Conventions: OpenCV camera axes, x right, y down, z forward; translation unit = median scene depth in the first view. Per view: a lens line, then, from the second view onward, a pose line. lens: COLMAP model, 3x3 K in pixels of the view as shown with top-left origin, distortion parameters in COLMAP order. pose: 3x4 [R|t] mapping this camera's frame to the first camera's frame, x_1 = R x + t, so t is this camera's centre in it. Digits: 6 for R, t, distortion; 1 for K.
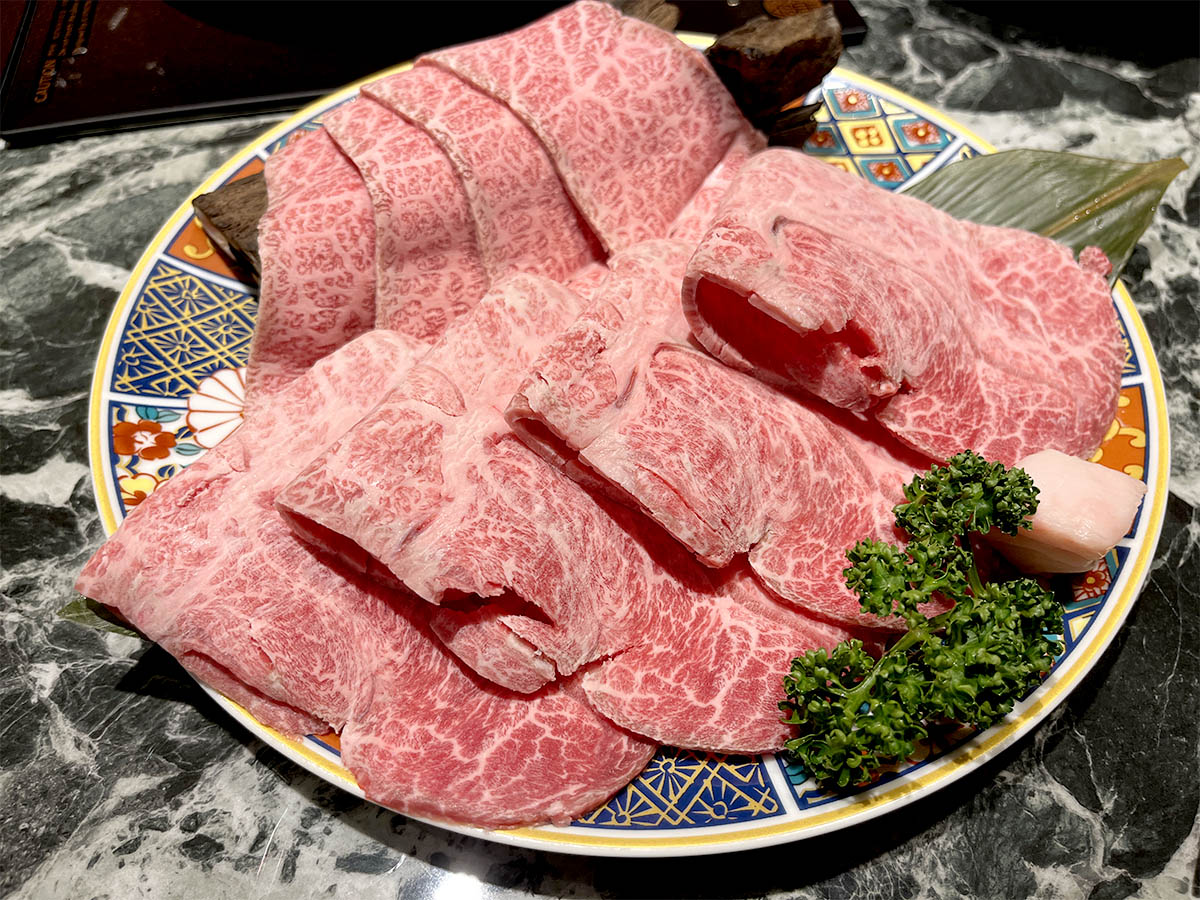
lens RADIAL K [[928.1, 0, 599.4], [0, 928.1, 451.4], [0, 0, 1]] dist [-0.009657, -0.013970]
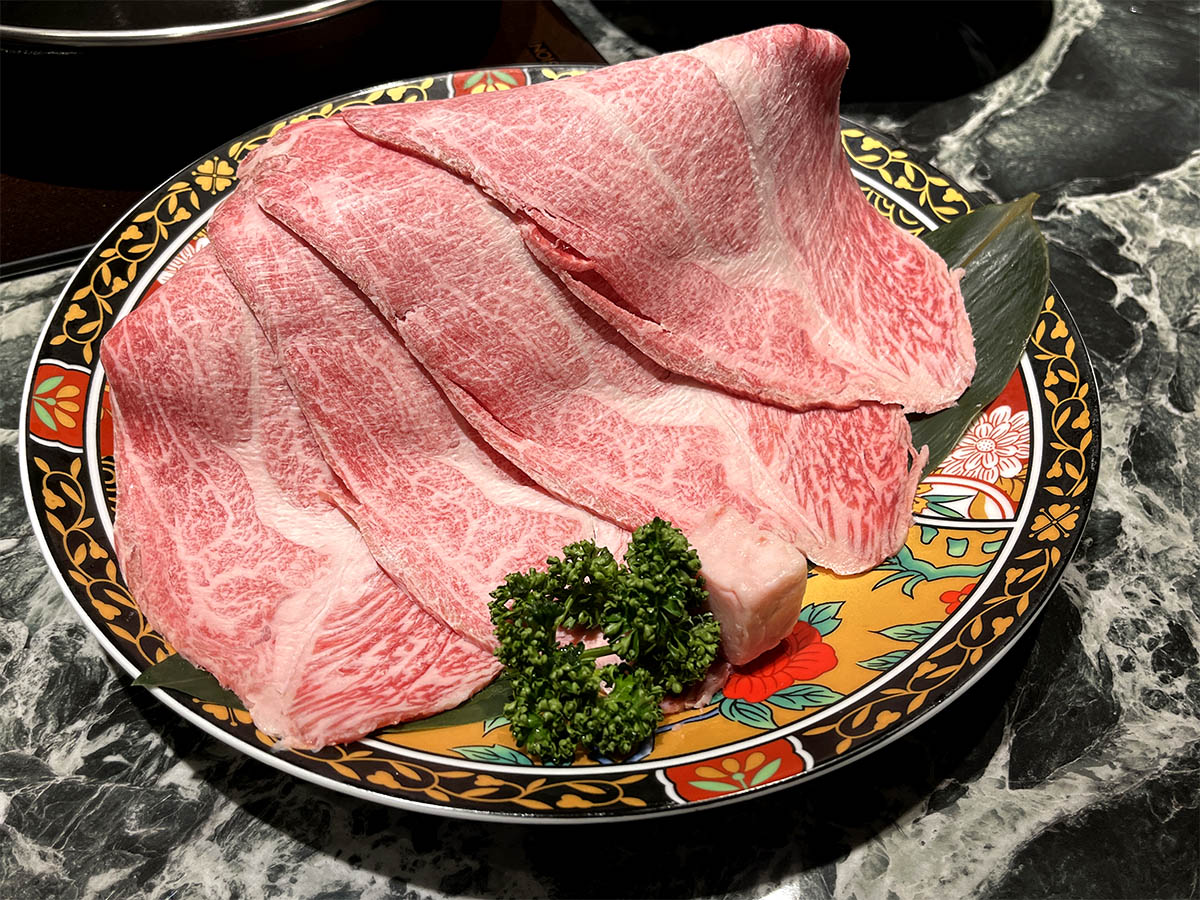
lens RADIAL K [[1118.2, 0, 600.9], [0, 1118.2, 449.9], [0, 0, 1]] dist [0.012381, 0.000000]
pose [[0.977021, -0.150626, 0.150804, -0.050991], [0.164998, 0.982382, -0.087757, 0.071640], [-0.134928, 0.110622, 0.984661, -0.450547]]
